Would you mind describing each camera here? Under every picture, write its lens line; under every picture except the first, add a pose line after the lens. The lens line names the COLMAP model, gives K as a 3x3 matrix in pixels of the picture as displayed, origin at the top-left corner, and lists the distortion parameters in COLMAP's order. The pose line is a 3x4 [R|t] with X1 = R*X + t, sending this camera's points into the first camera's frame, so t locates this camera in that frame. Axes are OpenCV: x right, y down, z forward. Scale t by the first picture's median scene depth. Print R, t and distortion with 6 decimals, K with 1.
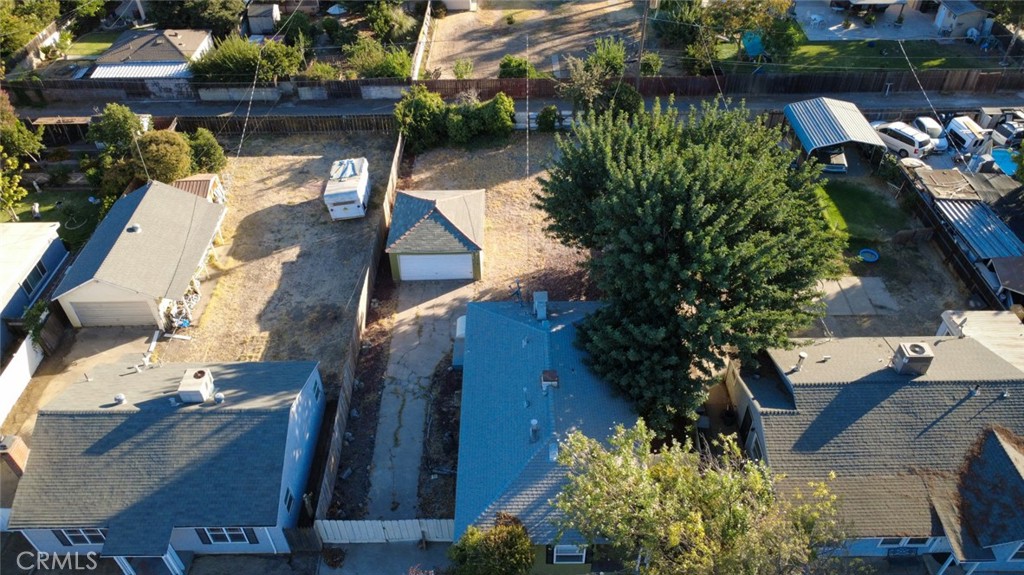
lens RADIAL K [[744.8, 0, 512.0], [0, 744.8, 287.5], [0, 0, 1]] dist [-0.000462, 0.000167]
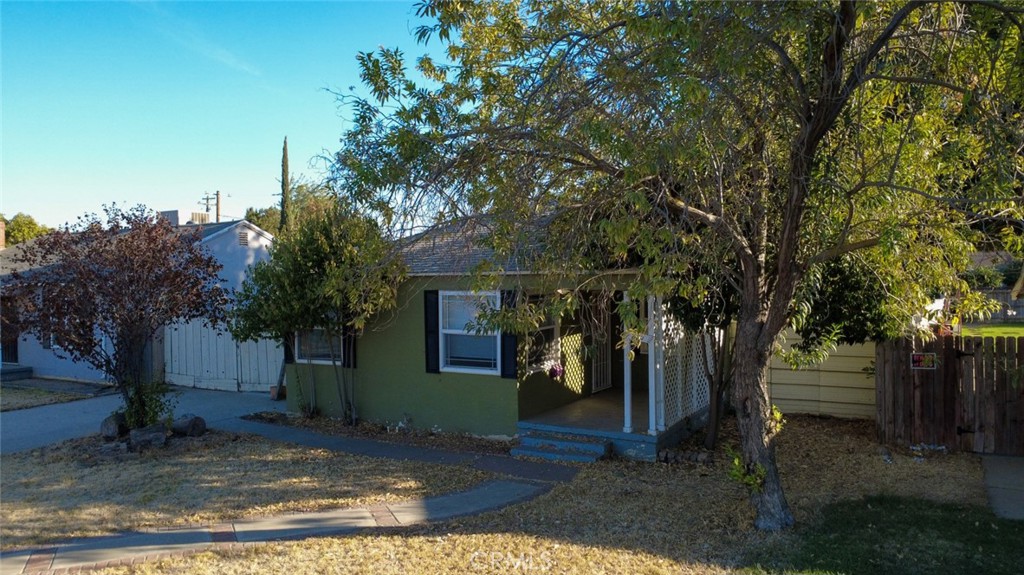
lens RADIAL K [[744.8, 0, 512.0], [0, 744.8, 287.5], [0, 0, 1]] dist [-0.000462, 0.000167]
pose [[0.865292, 0.005031, -0.501243, 0.182951], [-0.326359, 0.764636, -0.555717, 0.331474], [0.380473, 0.644443, 0.663275, 0.413556]]
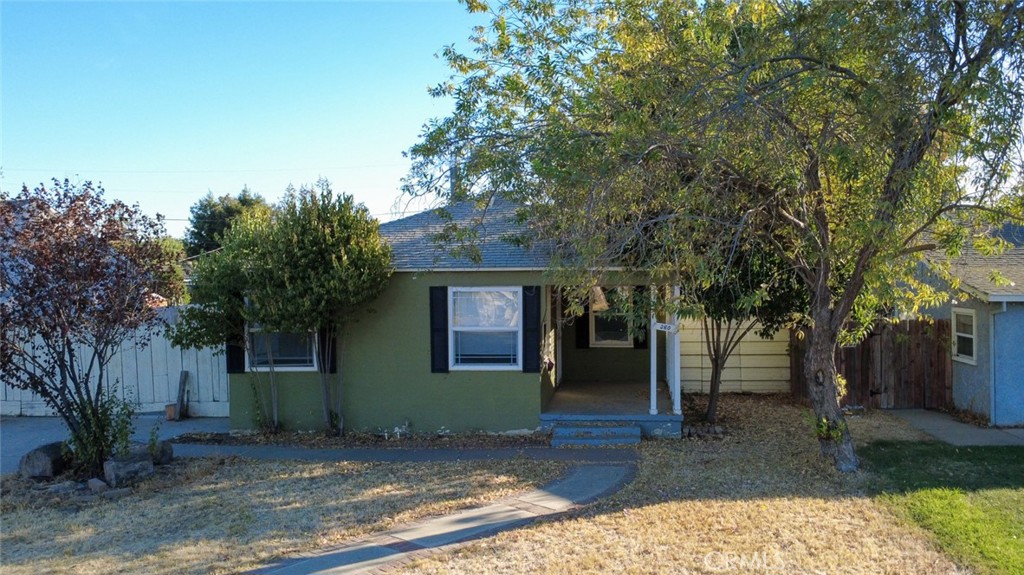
lens RADIAL K [[782.9, 0, 604.1], [0, 782.9, 286.7], [0, 0, 1]] dist [0.000424, 0.000782]
pose [[0.999455, 0.002430, -0.032929, 0.092941], [-0.023159, 0.762418, -0.646671, 0.365218], [0.023535, 0.647081, 0.762058, 0.377486]]
